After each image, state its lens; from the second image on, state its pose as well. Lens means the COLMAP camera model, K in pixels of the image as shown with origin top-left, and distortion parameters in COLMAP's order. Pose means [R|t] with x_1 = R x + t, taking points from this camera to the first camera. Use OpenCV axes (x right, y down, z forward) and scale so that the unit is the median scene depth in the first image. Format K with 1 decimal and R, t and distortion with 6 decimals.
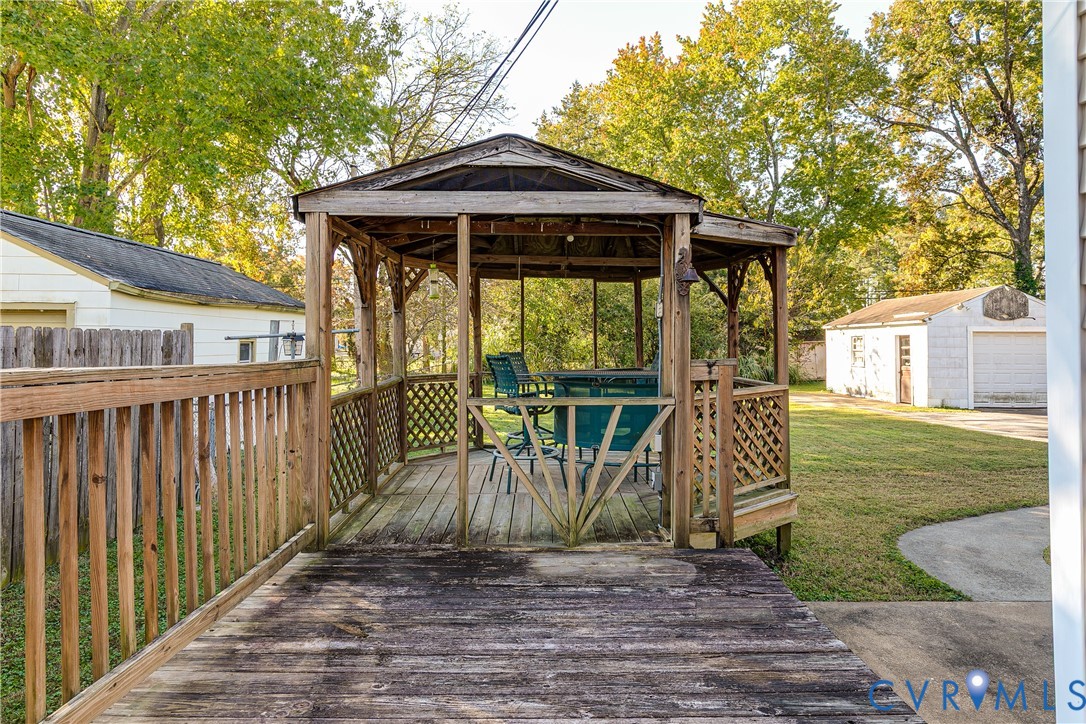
lens RADIAL K [[635.0, 0, 541.2], [0, 635.0, 336.3], [0, 0, 1]] dist [-0.000018, -0.000693]
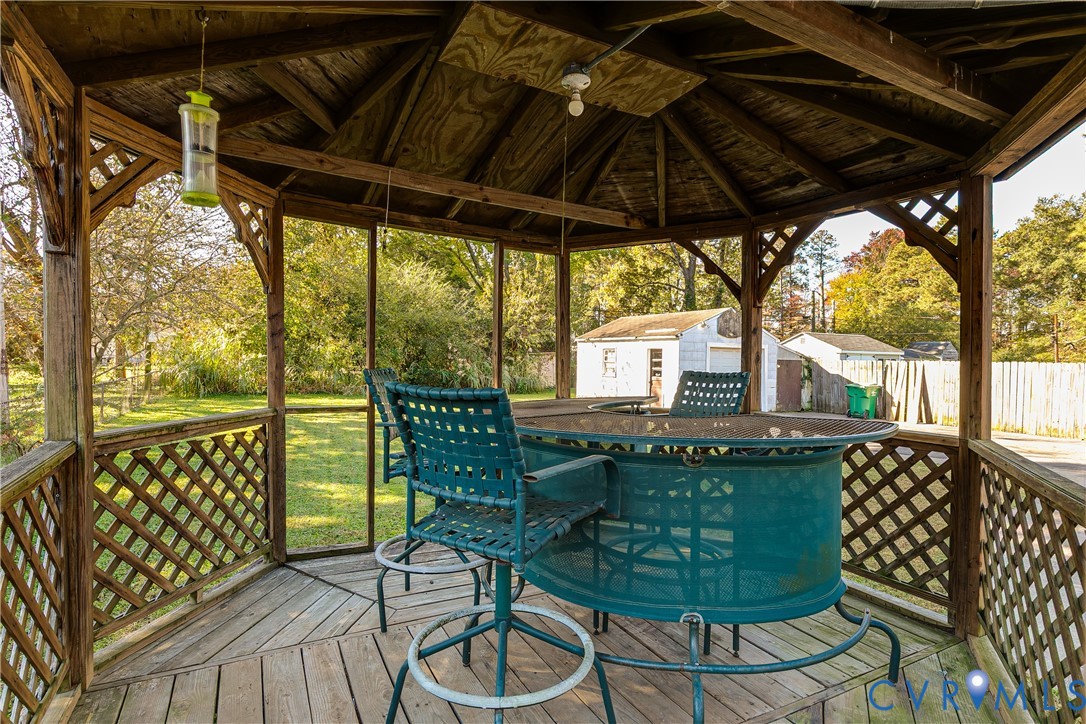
lens RADIAL K [[563.2, 0, 545.4], [0, 563.2, 357.7], [0, 0, 1]] dist [-0.002699, -0.000786]
pose [[0.890449, 0.013469, 0.454884, -0.037168], [-0.023202, 0.999606, 0.015822, 0.002150], [-0.454492, -0.024643, 0.890410, 0.173352]]
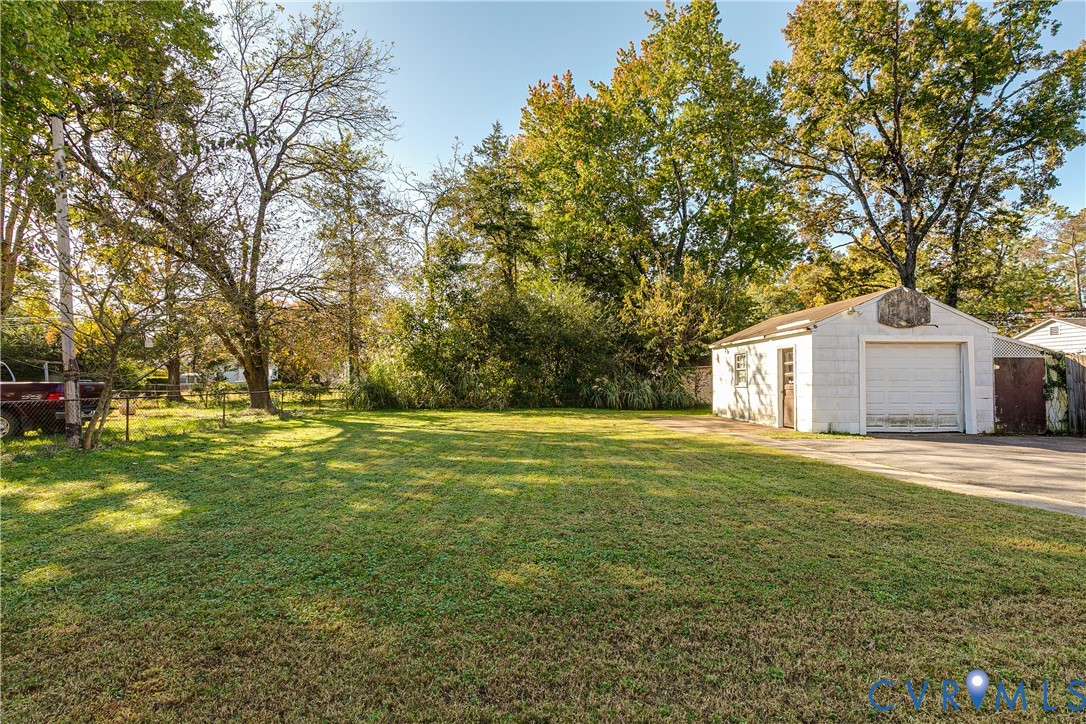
lens RADIAL K [[498.2, 0, 550.0], [0, 498.2, 381.3], [0, 0, 1]] dist [-0.001772, -0.000598]
pose [[0.999298, -0.005289, 0.037075, 0.183930], [0.004730, 0.999874, 0.015158, 0.025019], [-0.037151, -0.014972, 0.999198, 0.275584]]
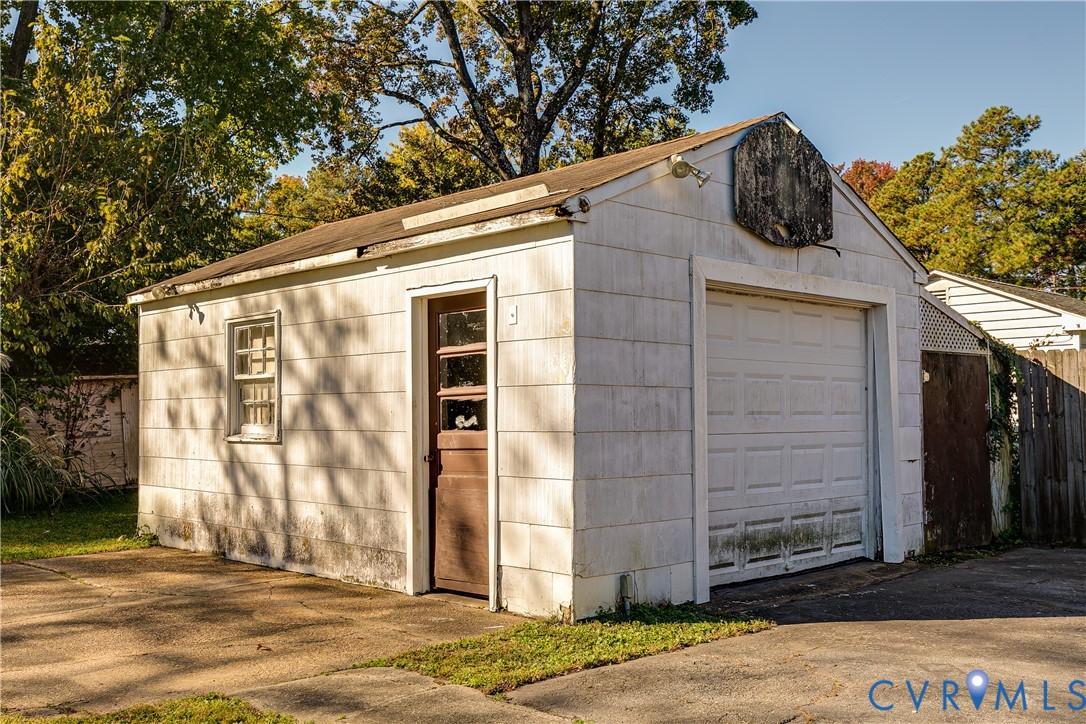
lens RADIAL K [[1053.4, 0, 543.0], [0, 1053.4, 362.0], [0, 0, 1]] dist [-0.014519, -0.005917]
pose [[0.726156, 0.024559, 0.687091, 0.273222], [0.002850, 0.999246, -0.038728, 0.029863], [-0.687524, 0.030081, 0.725539, 0.572488]]
